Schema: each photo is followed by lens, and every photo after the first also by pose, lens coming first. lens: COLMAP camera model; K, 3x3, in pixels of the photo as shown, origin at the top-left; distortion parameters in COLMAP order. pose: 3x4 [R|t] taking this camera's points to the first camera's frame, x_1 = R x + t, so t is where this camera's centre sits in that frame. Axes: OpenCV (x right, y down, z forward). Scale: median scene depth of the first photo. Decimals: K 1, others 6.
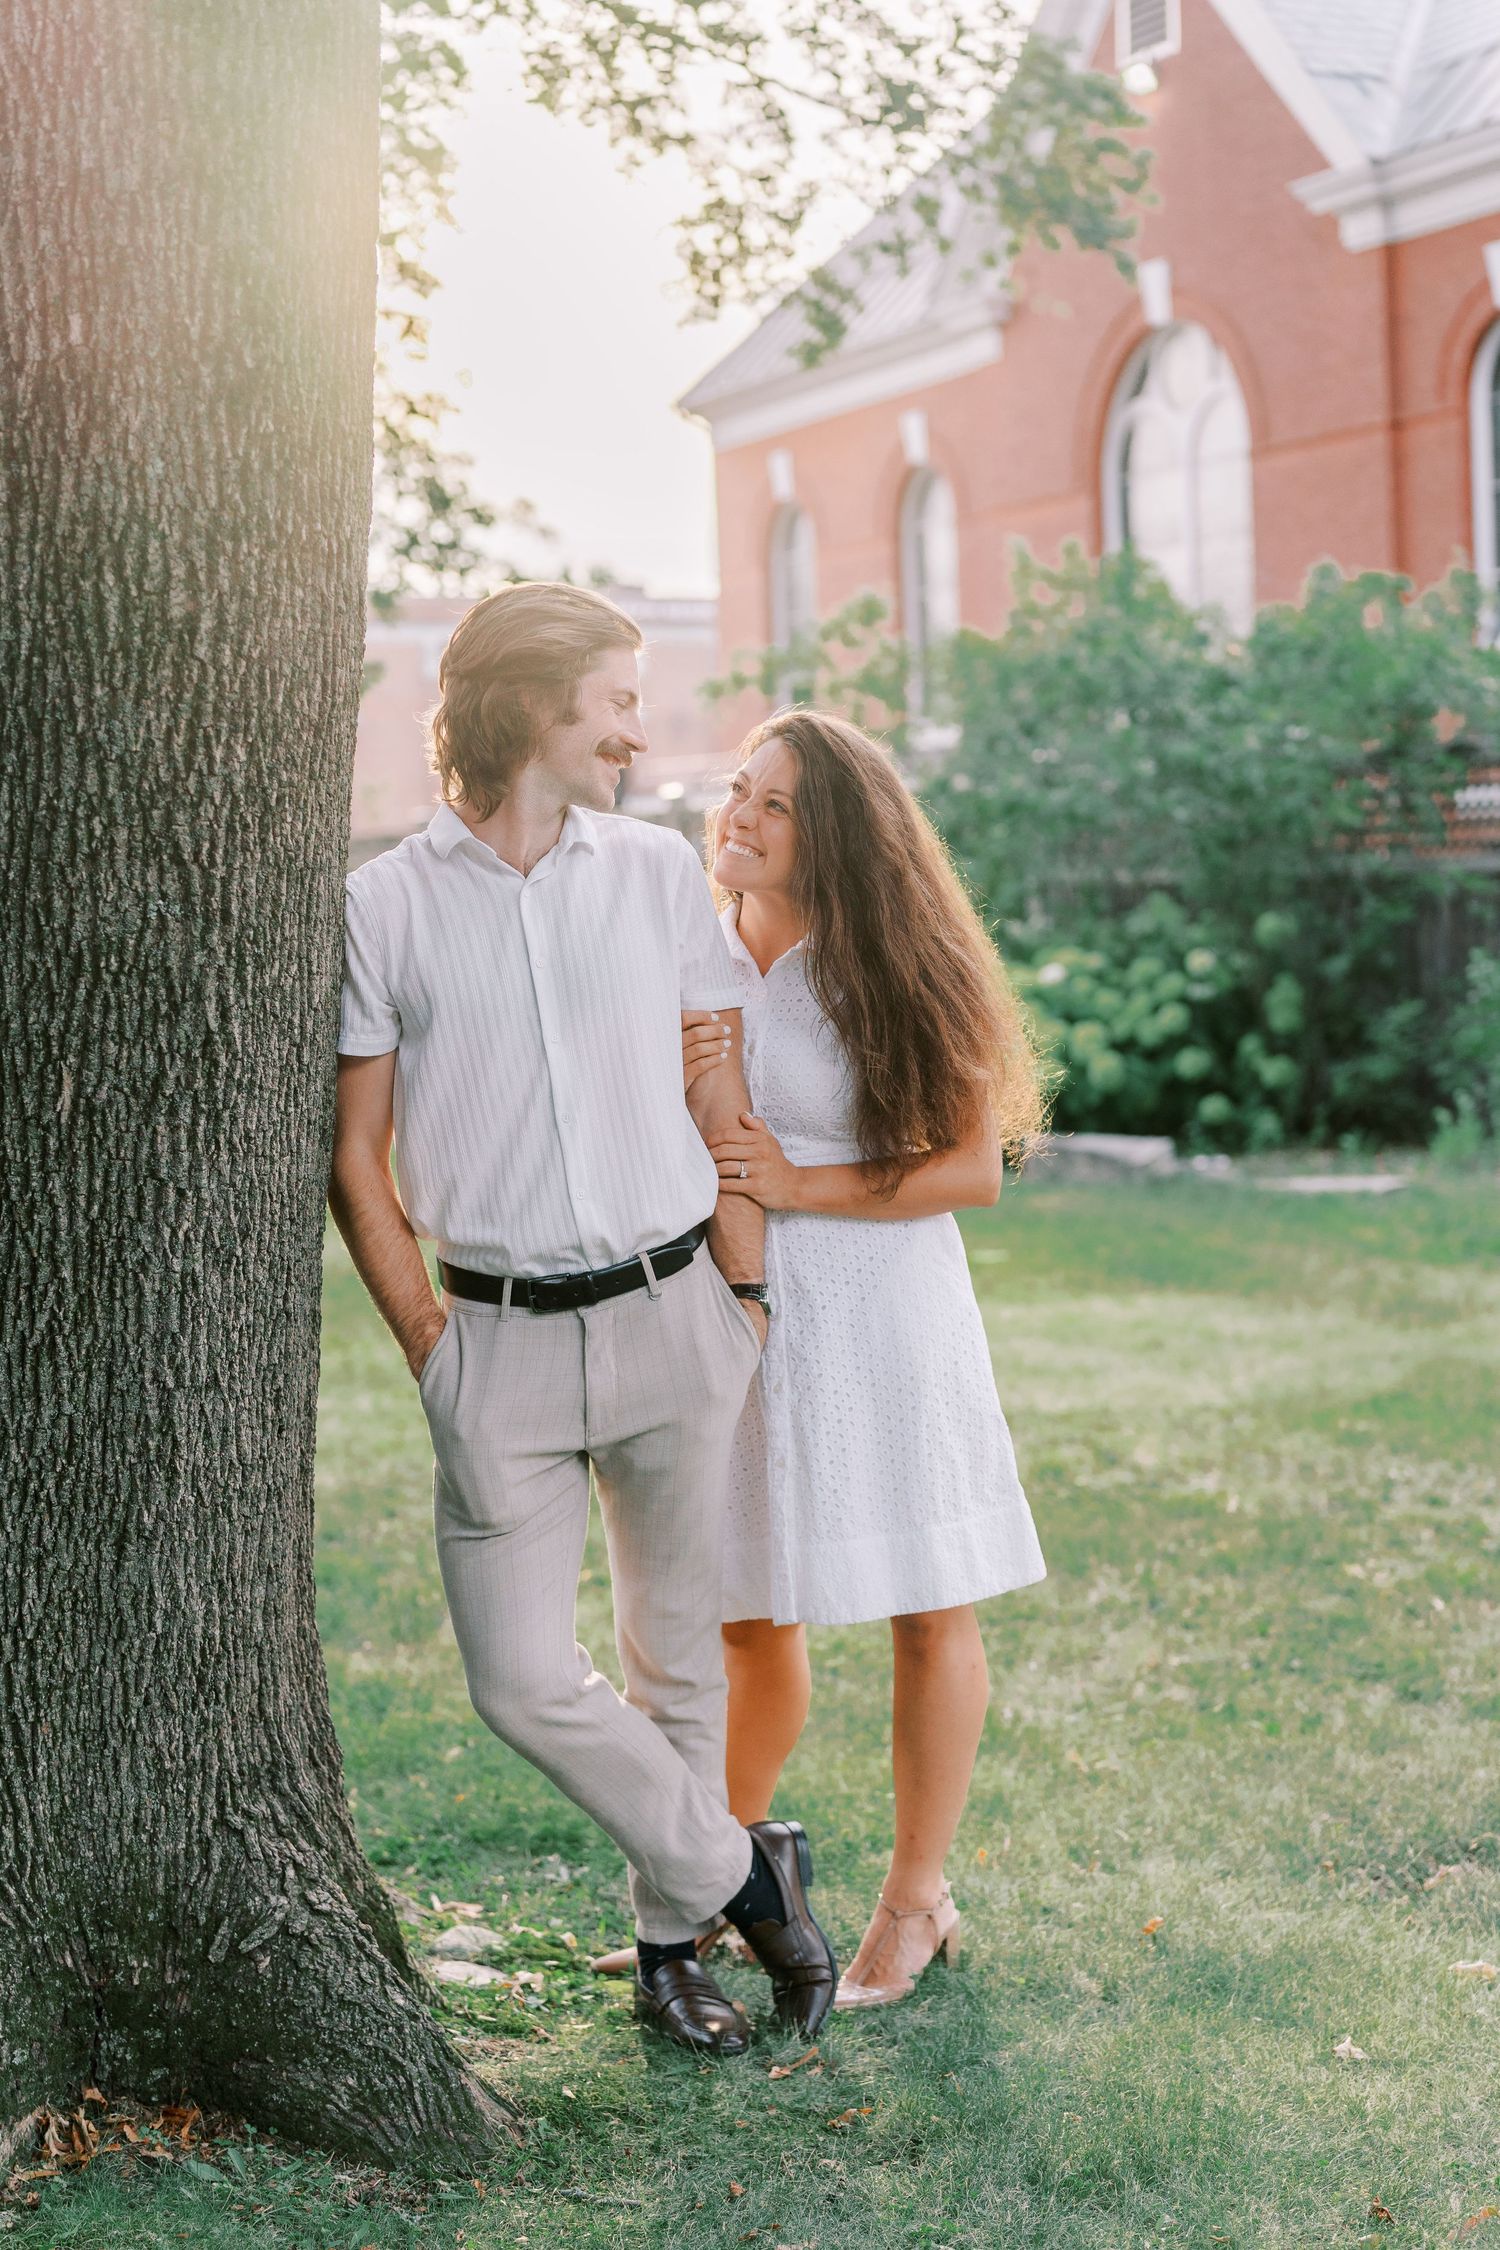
lens RADIAL K [[3315.1, 0, 741.9], [0, 3315.1, 1067.1], [0, 0, 1]] dist [-0.419028, 0.456705]
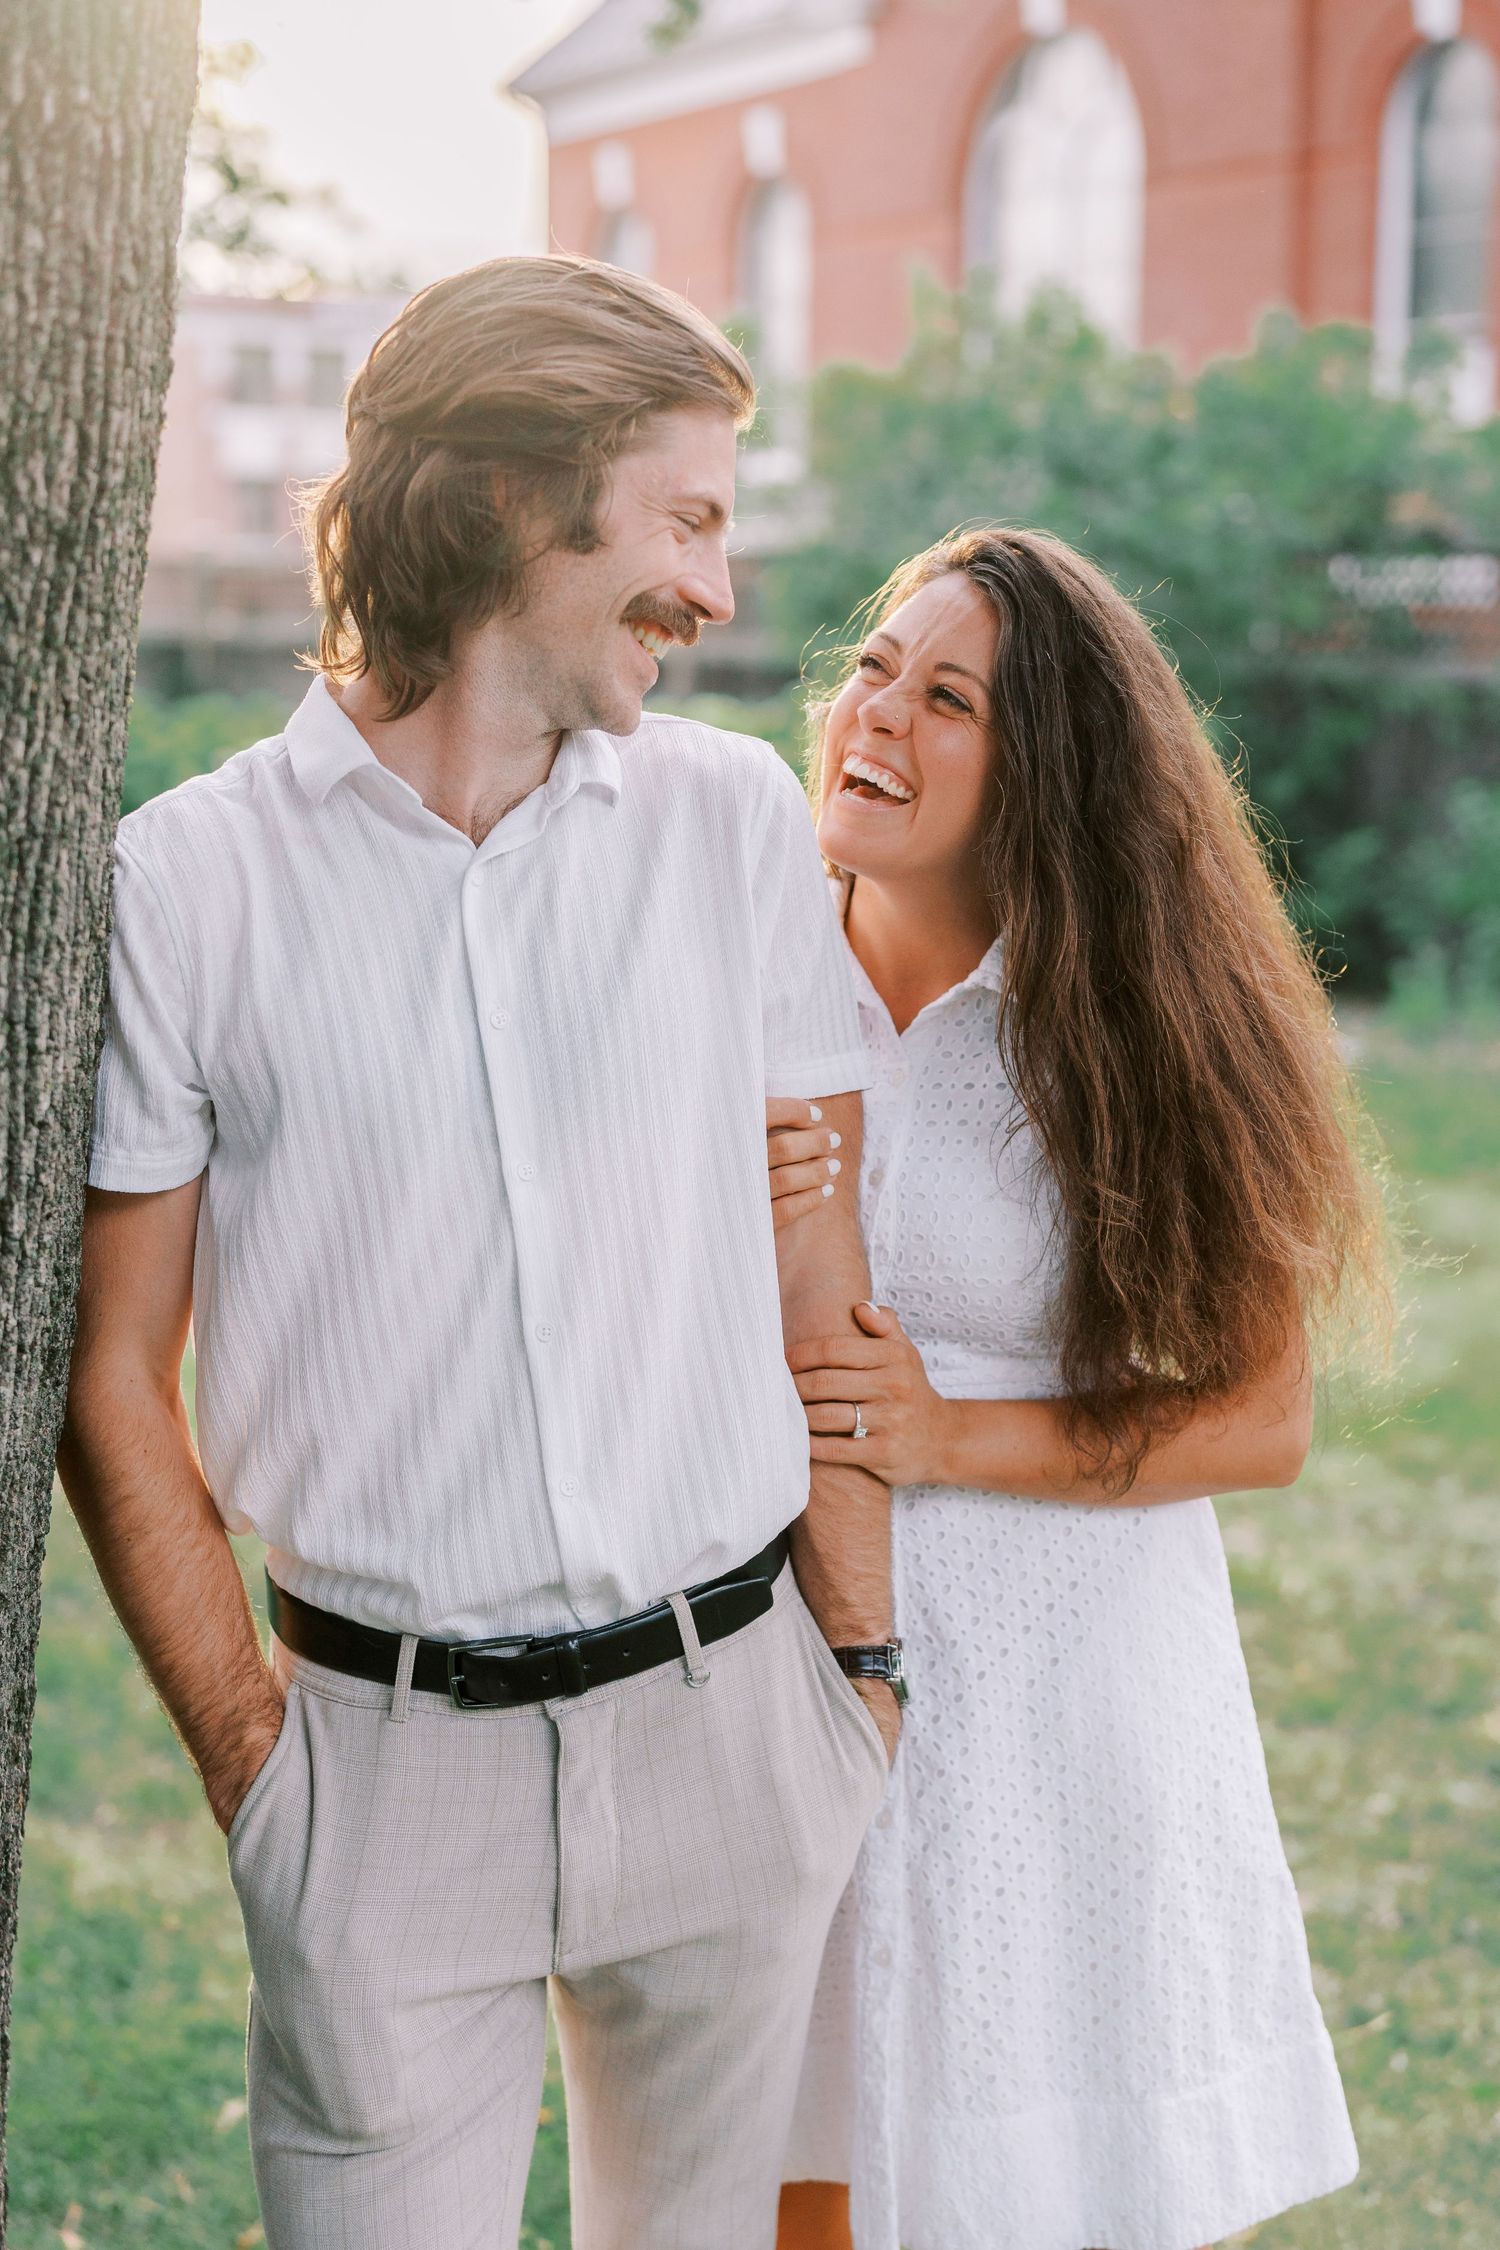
lens RADIAL K [[3094.9, 0, 807.7], [0, 3094.9, 986.0], [0, 0, 1]] dist [-0.102524, -0.127658]
pose [[0.993113, 0.046237, 0.107650, -0.065367], [-0.053866, 0.996156, 0.069072, -0.072279], [-0.104042, -0.074395, 0.991787, 0.525871]]
